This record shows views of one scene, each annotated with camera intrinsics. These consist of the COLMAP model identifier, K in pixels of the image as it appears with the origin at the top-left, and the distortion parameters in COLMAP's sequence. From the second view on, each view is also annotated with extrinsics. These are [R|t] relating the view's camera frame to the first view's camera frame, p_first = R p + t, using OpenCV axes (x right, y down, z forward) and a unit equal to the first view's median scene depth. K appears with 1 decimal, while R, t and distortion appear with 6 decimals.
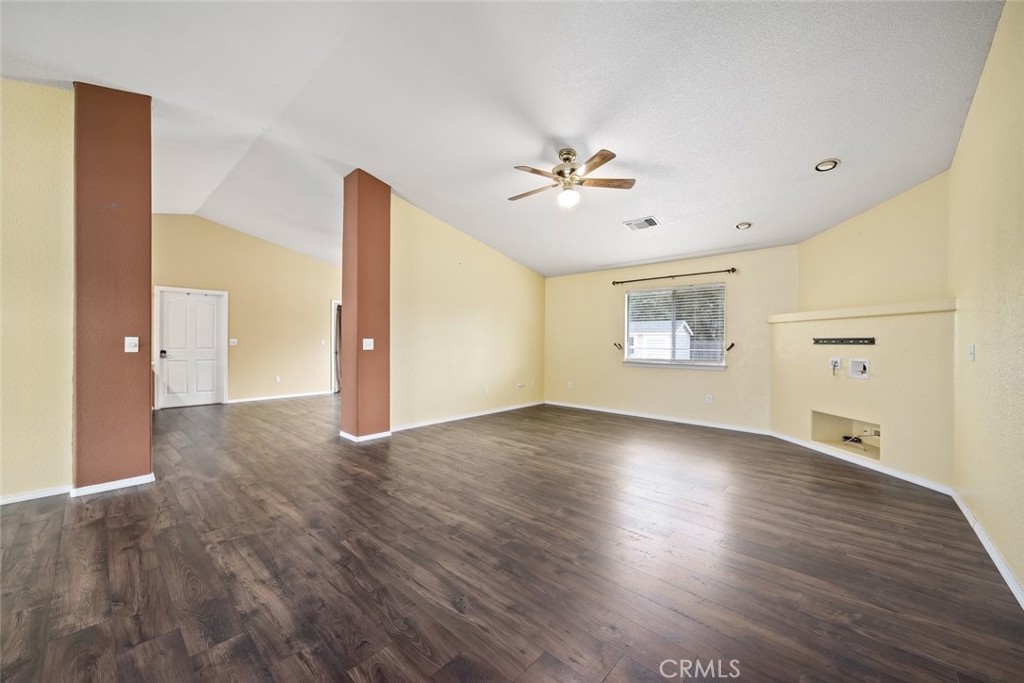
lens RADIAL K [[384.8, 0, 506.1], [0, 384.8, 343.7], [0, 0, 1]] dist [0.000125, 0.000048]
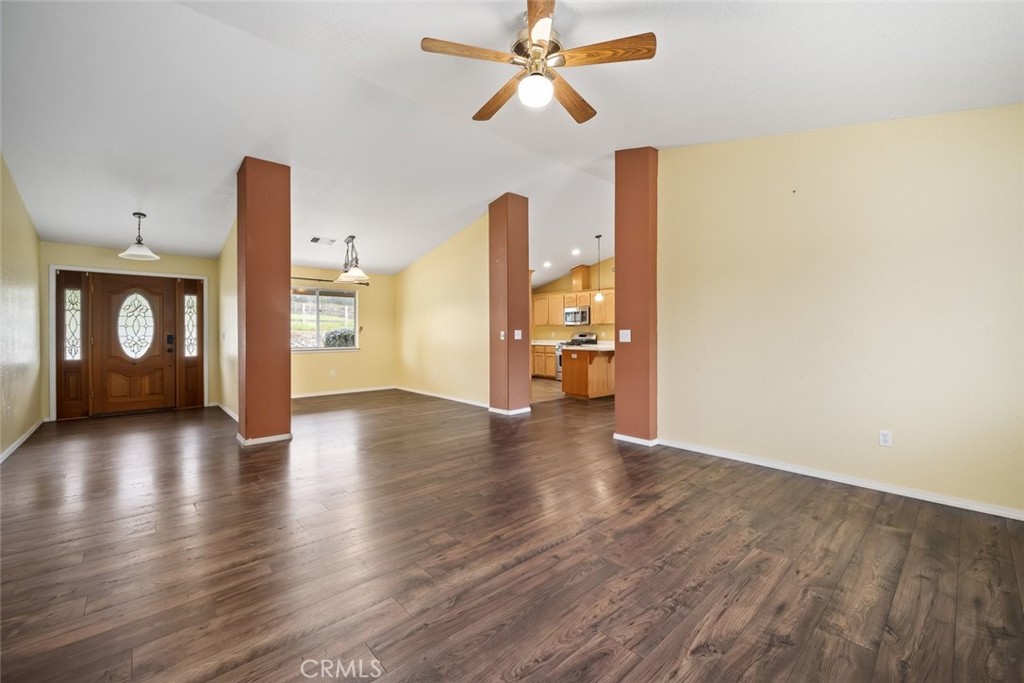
lens RADIAL K [[415.1, 0, 515.7], [0, 415.1, 331.9], [0, 0, 1]] dist [-0.006484, 0.000131]
pose [[-0.087063, -0.007844, -0.996172, 0.958952], [-0.005908, 0.999955, -0.007357, 0.001039], [0.996185, 0.005245, -0.087106, 1.216743]]
